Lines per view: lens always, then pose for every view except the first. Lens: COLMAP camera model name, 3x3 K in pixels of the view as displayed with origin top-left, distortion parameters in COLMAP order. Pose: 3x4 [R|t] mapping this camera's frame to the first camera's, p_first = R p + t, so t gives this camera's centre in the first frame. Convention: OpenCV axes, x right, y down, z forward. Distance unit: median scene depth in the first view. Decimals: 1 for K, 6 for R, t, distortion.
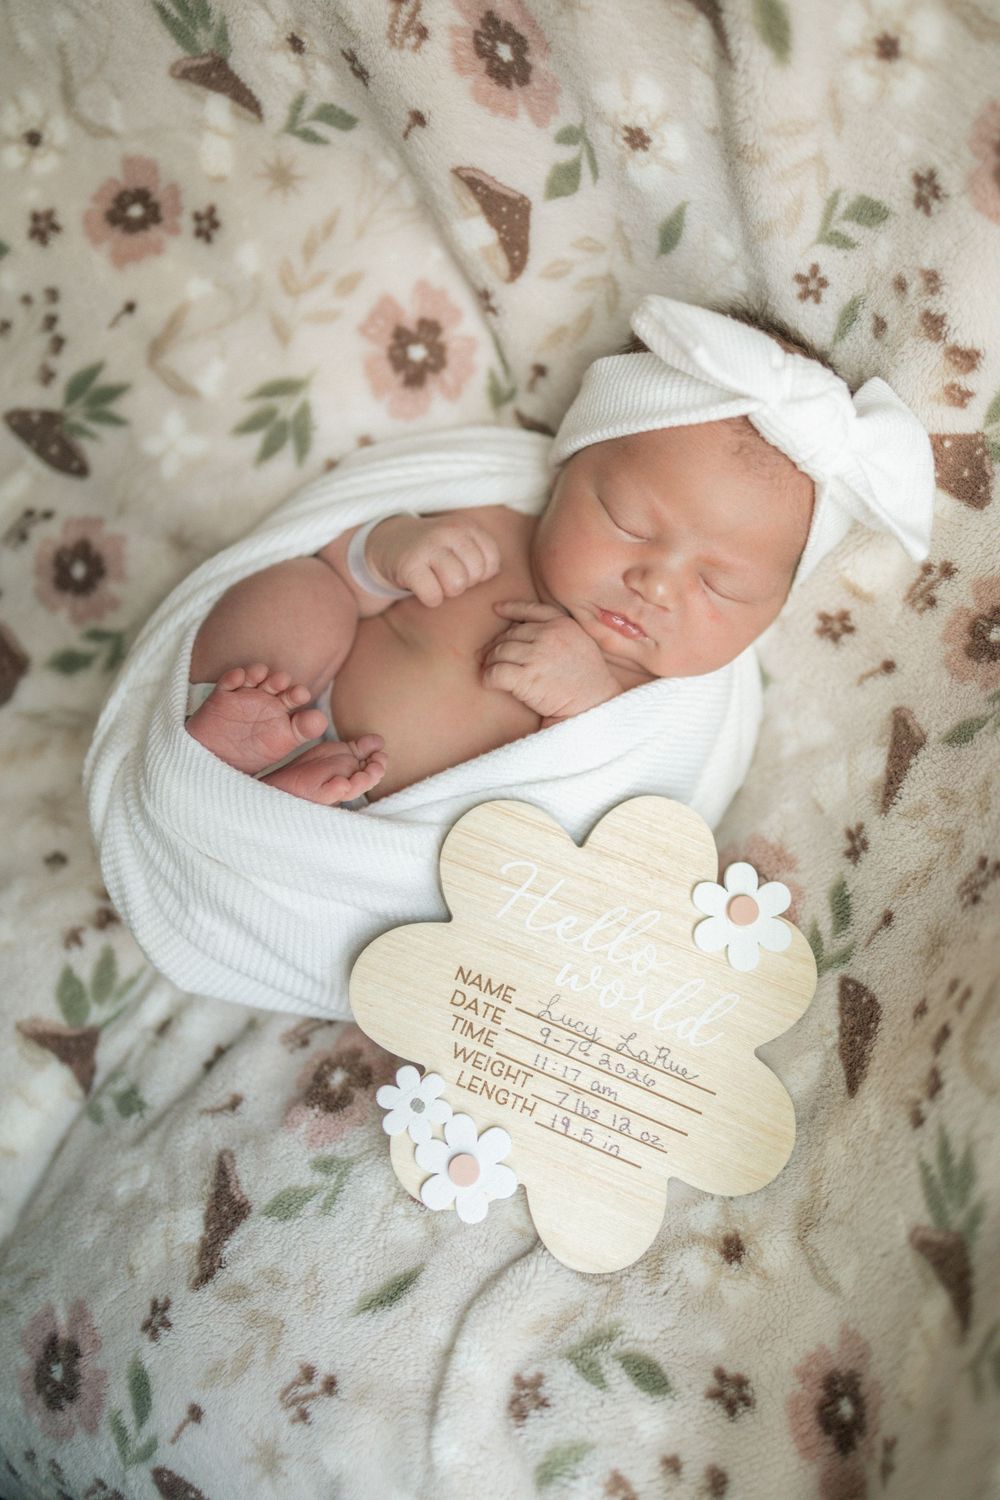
lens RADIAL K [[1648.1, 0, 508.5], [0, 1648.1, 748.7], [0, 0, 1]] dist [0.031569, 0.000000]
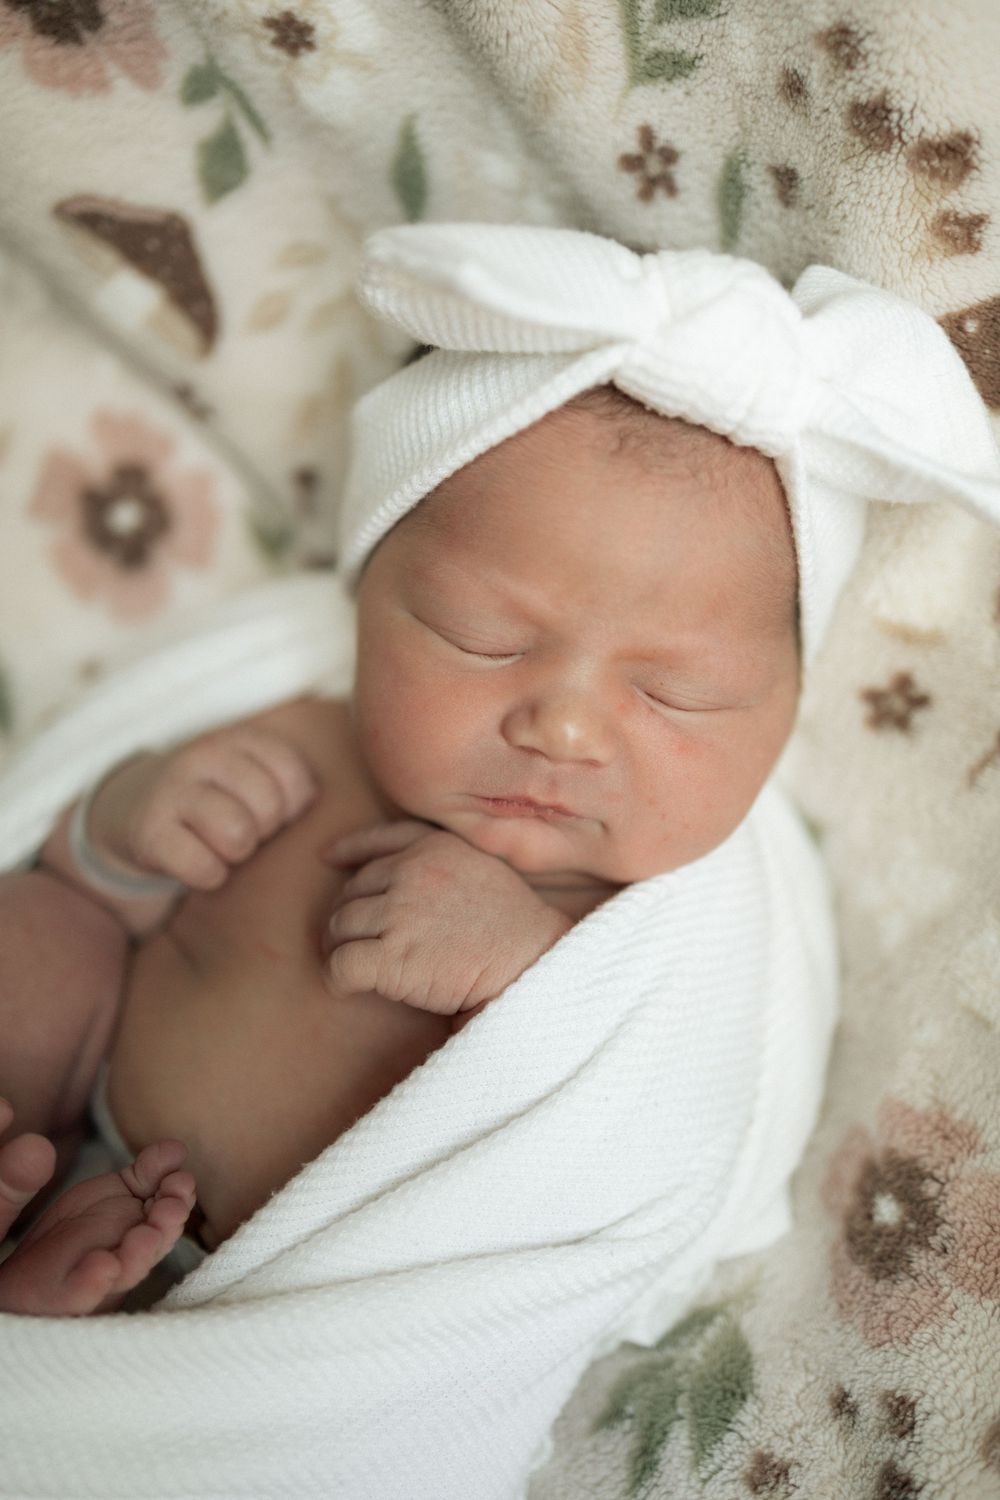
lens RADIAL K [[1648.1, 0, 469.8], [0, 1648.1, 707.8], [0, 0, 1]] dist [0.031569, 0.000000]
pose [[0.949509, -0.311033, -0.041114, 0.084085], [0.297307, 0.933875, -0.198709, -0.002905], [0.100201, 0.176452, 0.979196, 0.441826]]
